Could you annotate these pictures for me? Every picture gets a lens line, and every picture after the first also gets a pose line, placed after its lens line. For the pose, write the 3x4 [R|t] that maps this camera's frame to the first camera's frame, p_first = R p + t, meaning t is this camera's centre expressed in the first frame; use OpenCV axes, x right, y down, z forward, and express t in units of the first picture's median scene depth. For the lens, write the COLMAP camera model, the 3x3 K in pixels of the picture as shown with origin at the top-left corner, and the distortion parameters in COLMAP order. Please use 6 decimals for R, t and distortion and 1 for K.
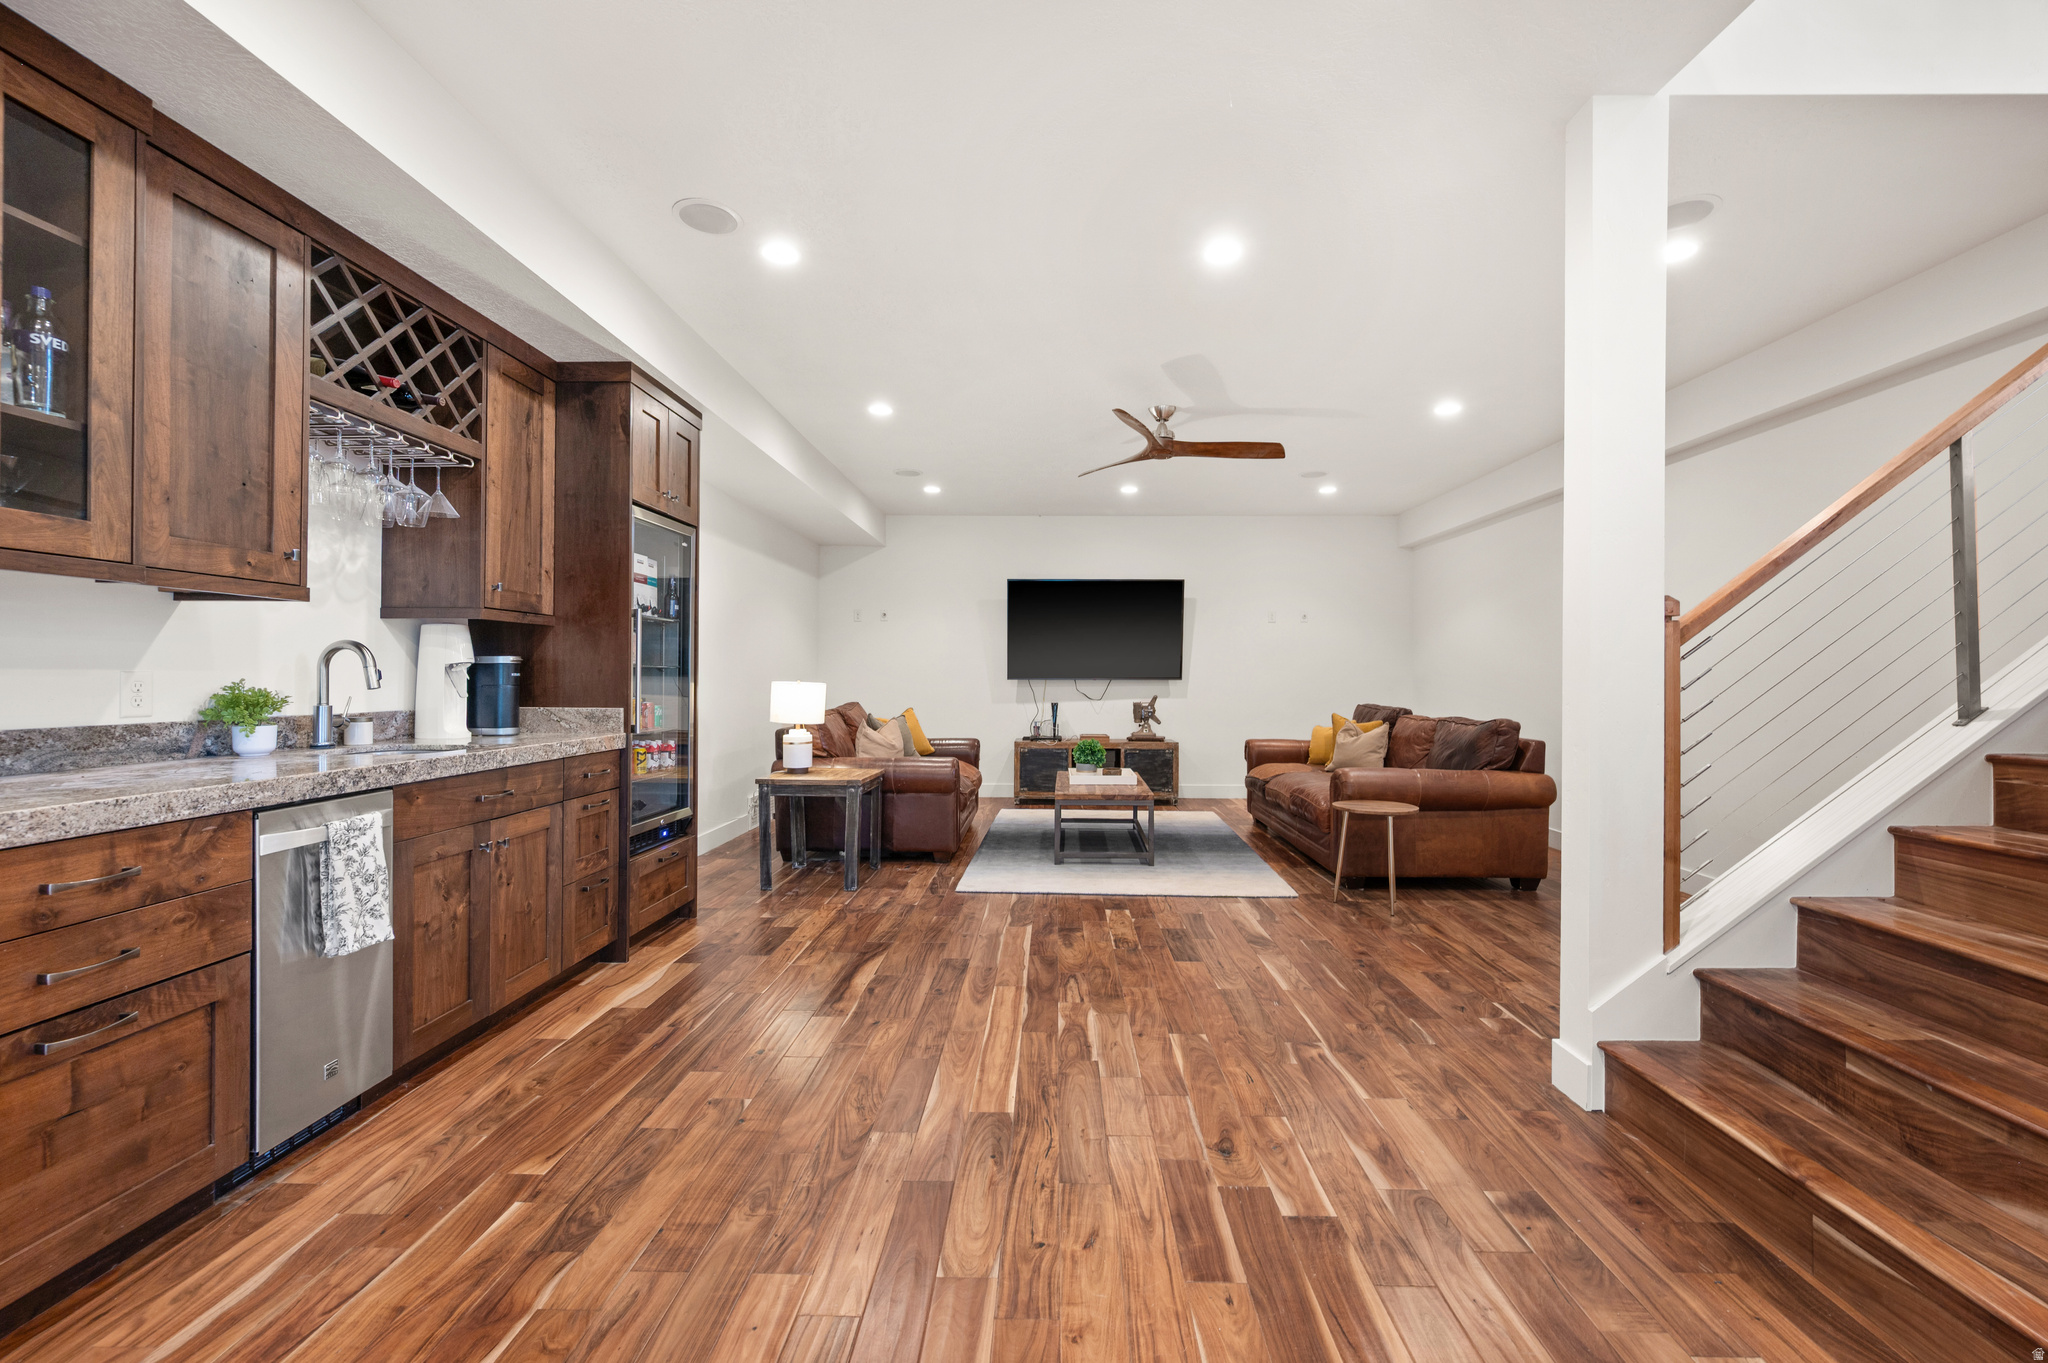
lens RADIAL K [[814.7, 0, 1036.4], [0, 814.7, 694.2], [0, 0, 1]] dist [0.002081, 0.000255]
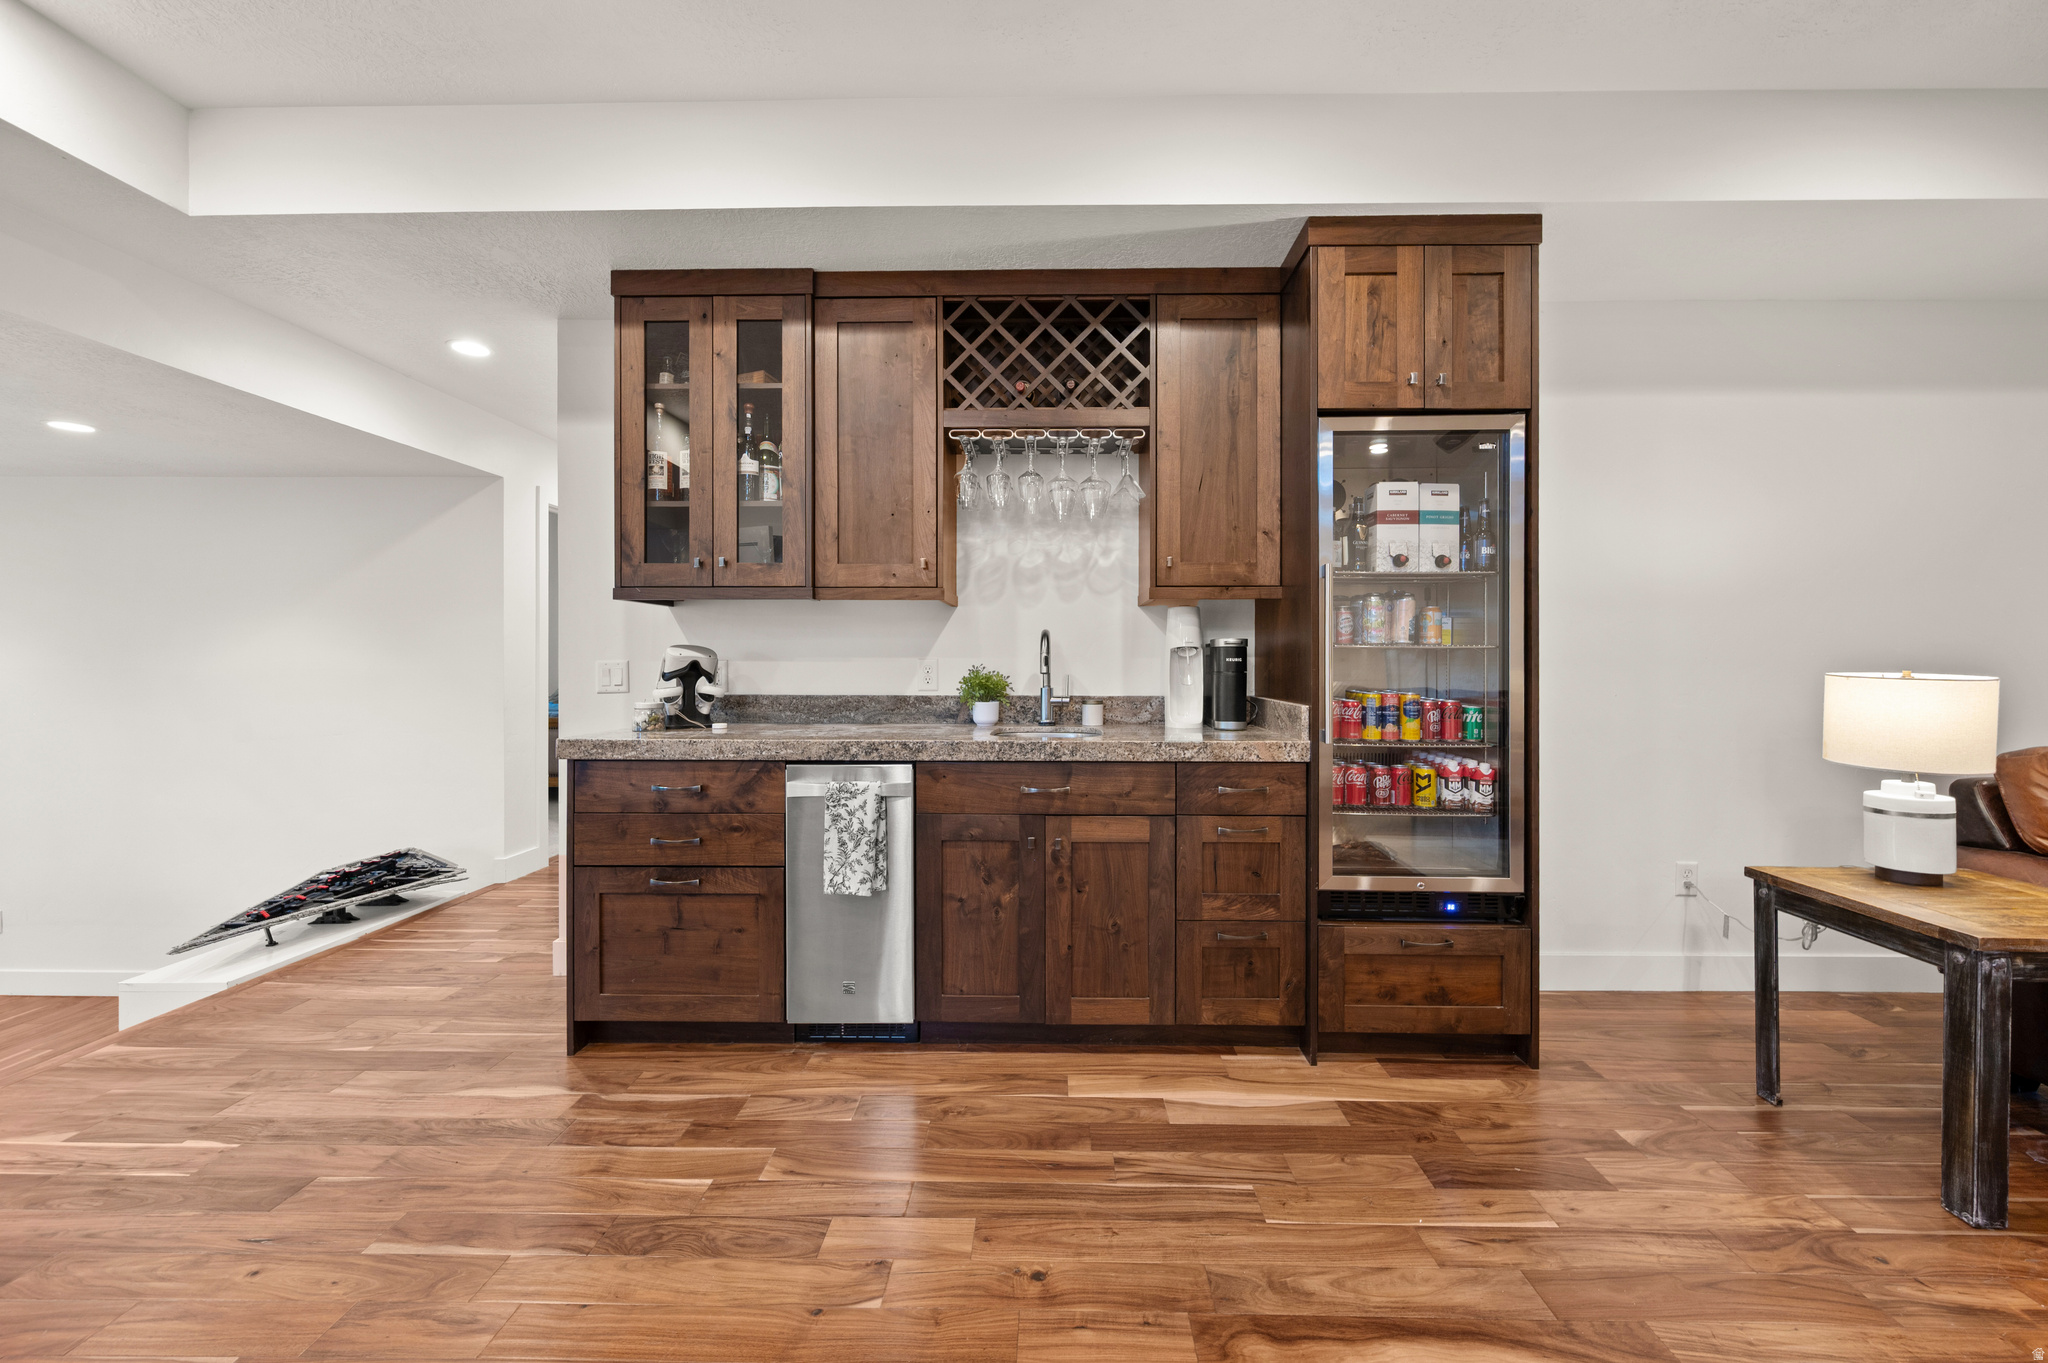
lens RADIAL K [[821.5, 0, 1027.2], [0, 821.5, 662.3], [0, 0, 1]] dist [0.000698, 0.000157]
pose [[0.008113, -0.000619, -0.999967, 0.269658], [-0.021044, 0.999778, -0.000789, -0.019758], [0.999746, 0.021050, 0.008098, 0.951623]]
